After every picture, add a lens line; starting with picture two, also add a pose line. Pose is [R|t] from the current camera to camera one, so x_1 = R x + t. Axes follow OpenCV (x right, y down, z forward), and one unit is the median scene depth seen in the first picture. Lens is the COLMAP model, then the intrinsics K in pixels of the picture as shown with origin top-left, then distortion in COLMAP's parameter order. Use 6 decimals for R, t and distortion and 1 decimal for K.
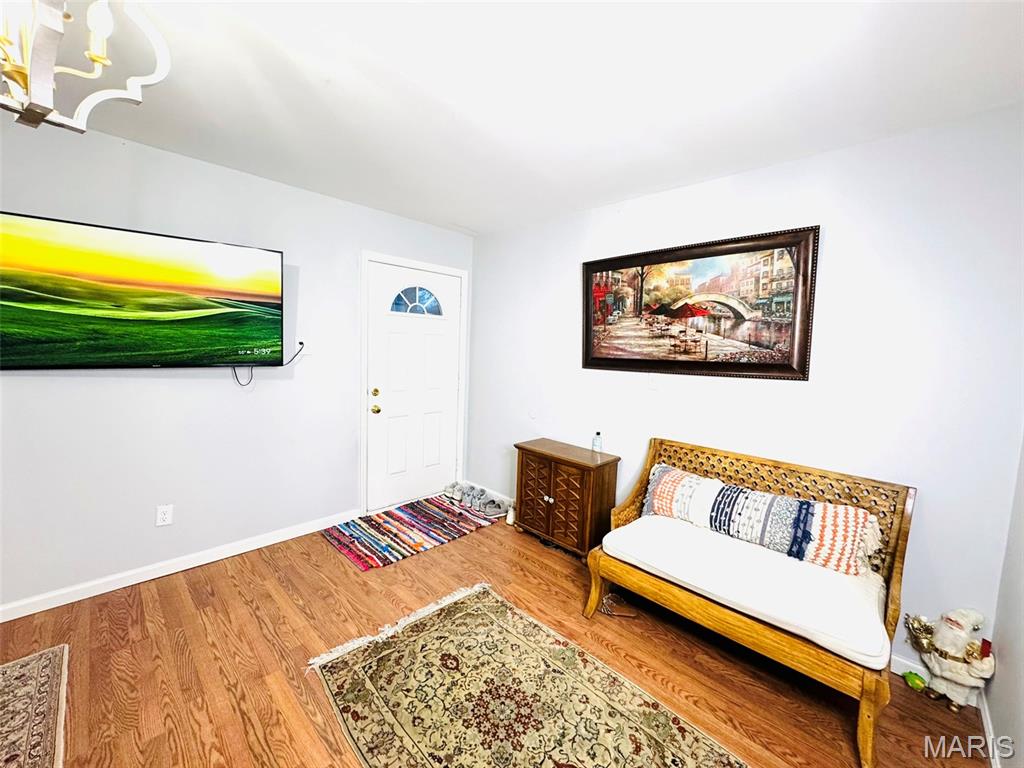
lens RADIAL K [[408.9, 0, 512.0], [0, 408.9, 384.0], [0, 0, 1]] dist [0.000440, -0.000260]
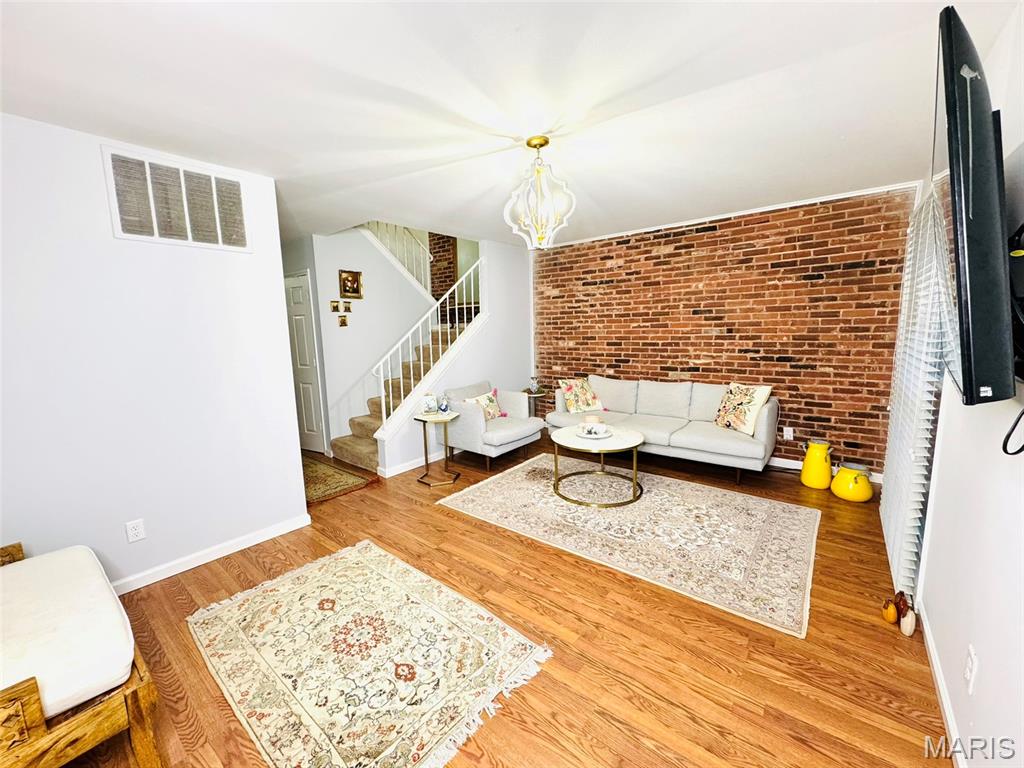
lens RADIAL K [[407.0, 0, 512.0], [0, 407.0, 384.0], [0, 0, 1]] dist [-0.000296, -0.000034]
pose [[-0.995378, 0.000143, -0.096031, -0.210762], [-0.021838, 0.973461, 0.227811, -0.113169], [0.093515, 0.228855, -0.968958, 1.221951]]
